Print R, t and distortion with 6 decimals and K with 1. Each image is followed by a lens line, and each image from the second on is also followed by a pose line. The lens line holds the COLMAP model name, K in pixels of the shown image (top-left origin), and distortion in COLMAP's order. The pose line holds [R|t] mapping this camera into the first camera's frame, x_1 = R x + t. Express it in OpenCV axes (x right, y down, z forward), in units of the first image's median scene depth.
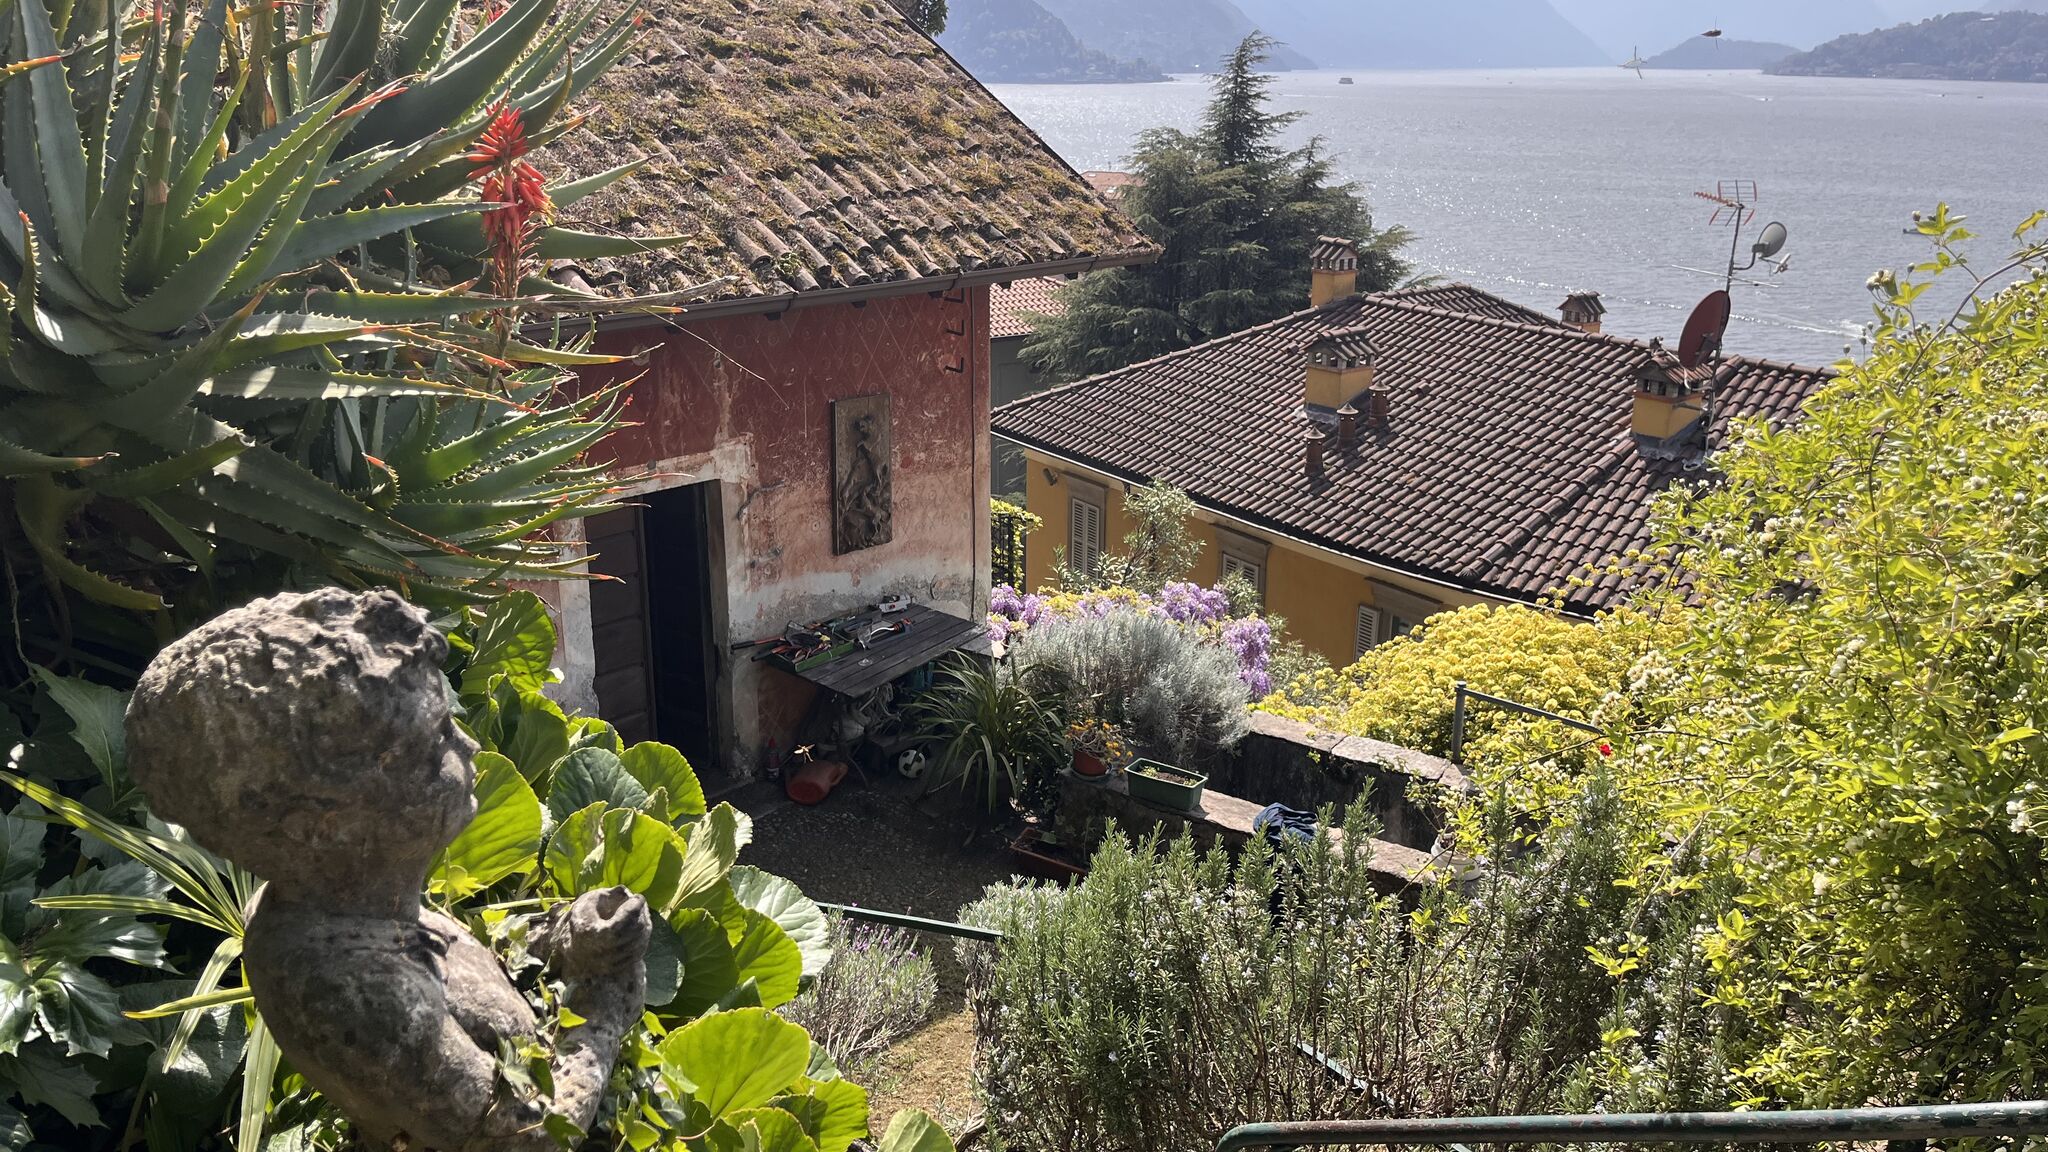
lens RADIAL K [[1547.2, 0, 1025.2], [0, 1547.2, 573.2], [0, 0, 1]] dist [0.024580, -0.012799]
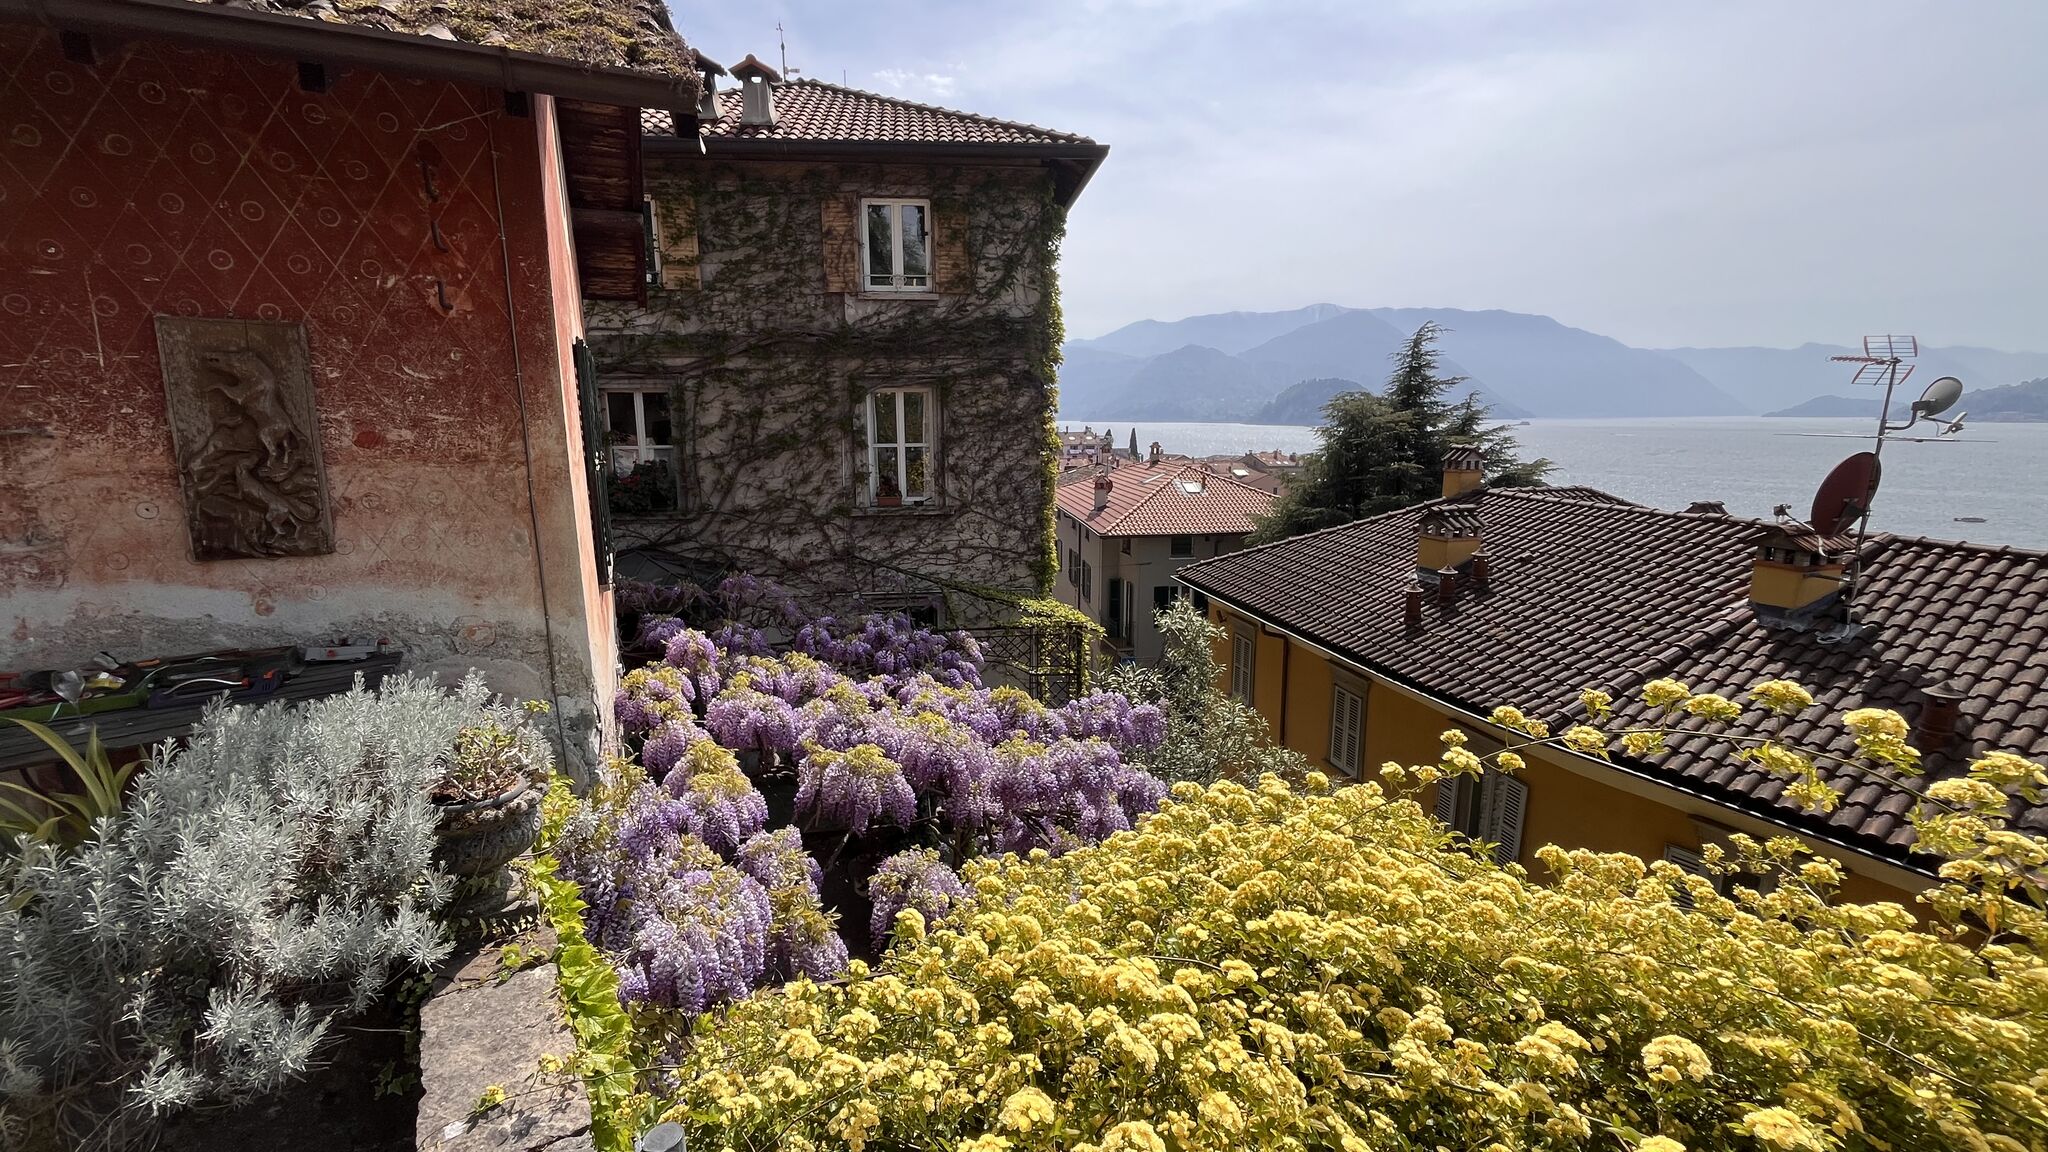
lens RADIAL K [[832.2, 0, 1022.3], [0, 832.2, 575.7], [0, 0, 1]] dist [0.001069, -0.000560]
pose [[0.933551, 0.060868, -0.353239, 0.147918], [-0.105219, 0.988597, -0.107727, -0.001871], [0.342653, 0.137736, 0.929310, 0.355511]]
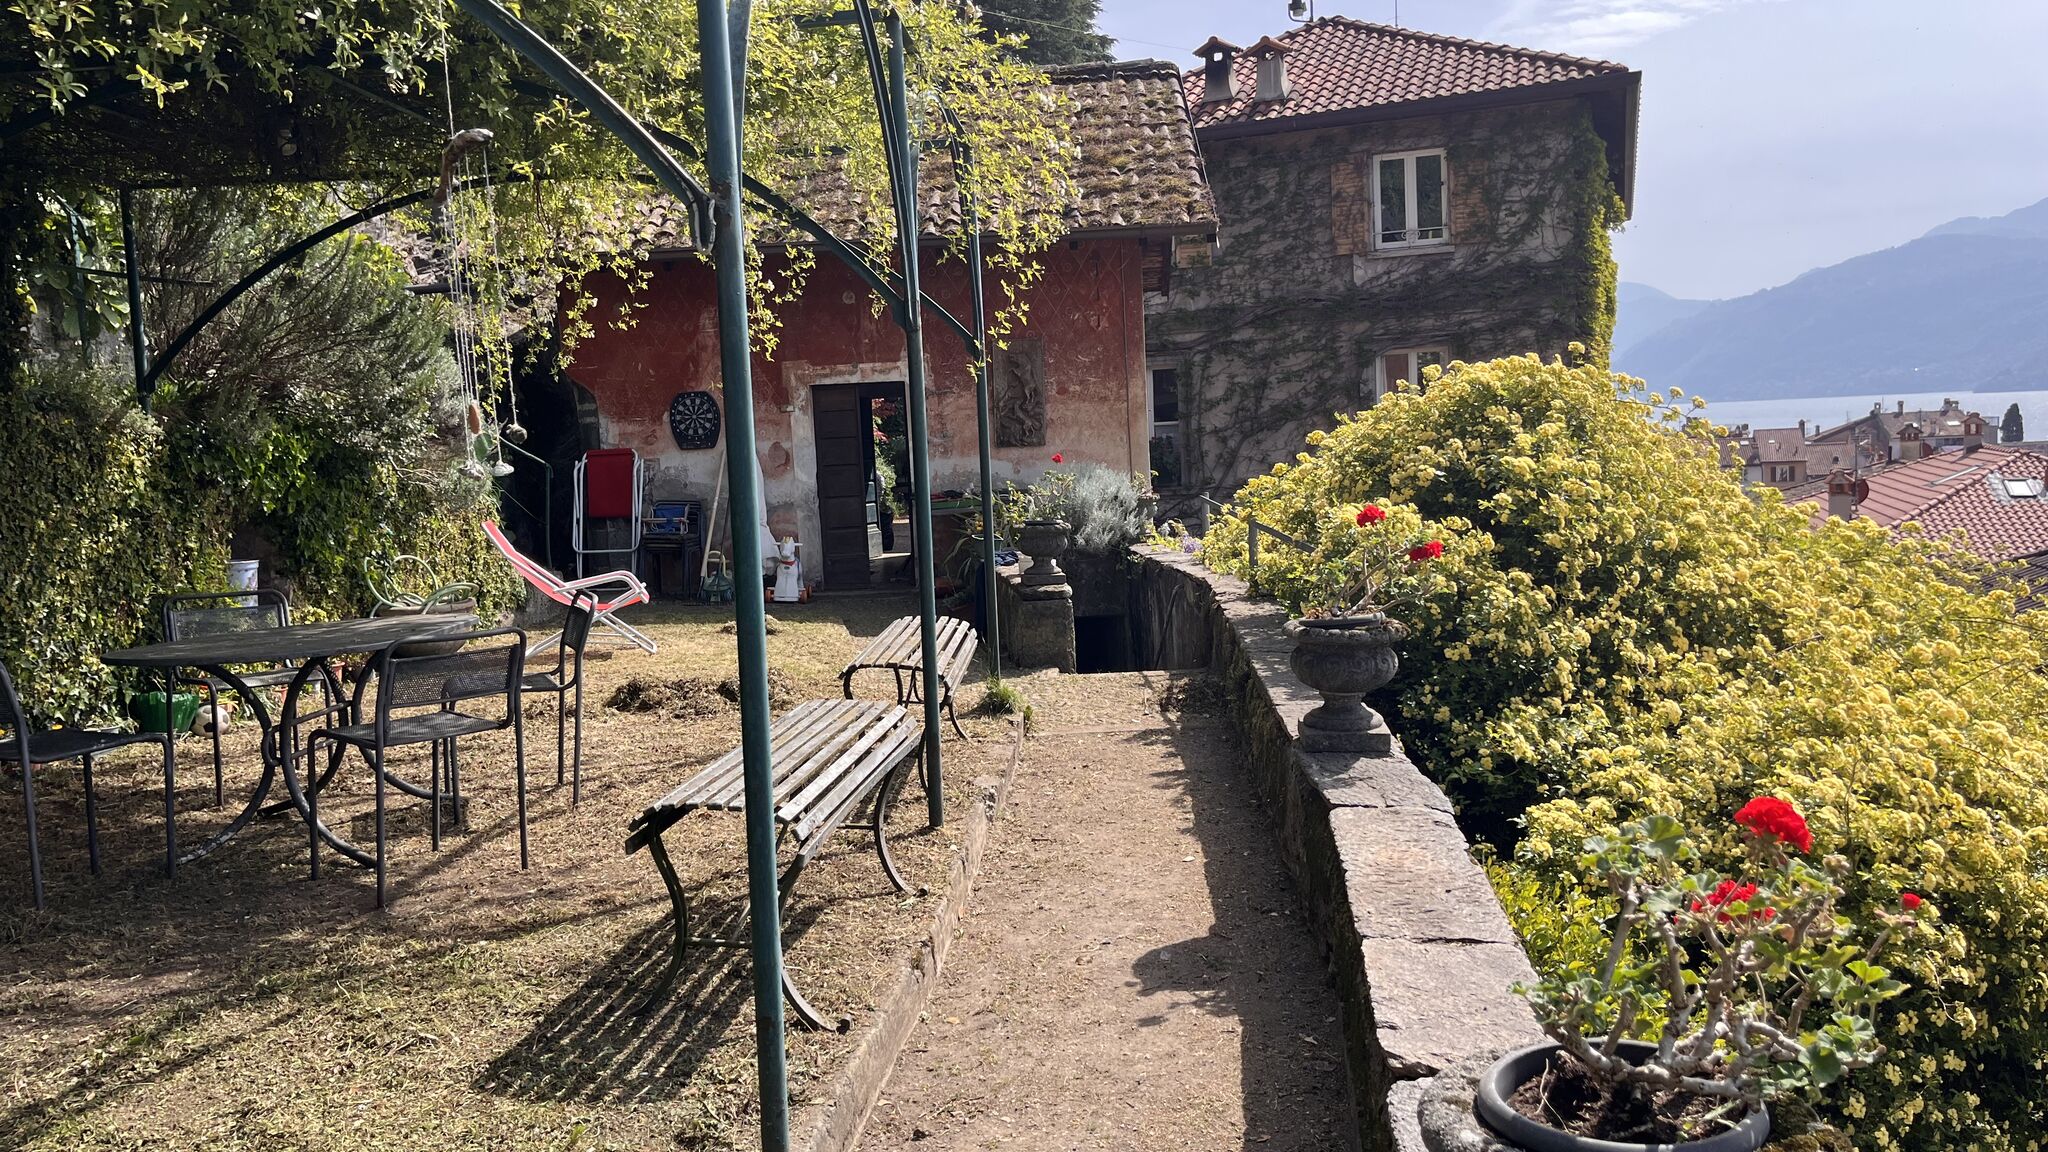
lens RADIAL K [[1547.2, 0, 1020.6], [0, 1547.2, 572.2], [0, 0, 1]] dist [0.024580, -0.012799]
pose [[0.664197, 0.033434, -0.746810, 0.442111], [-0.183686, 0.975671, -0.119686, 0.122635], [0.724639, 0.216673, 0.654179, 0.039650]]
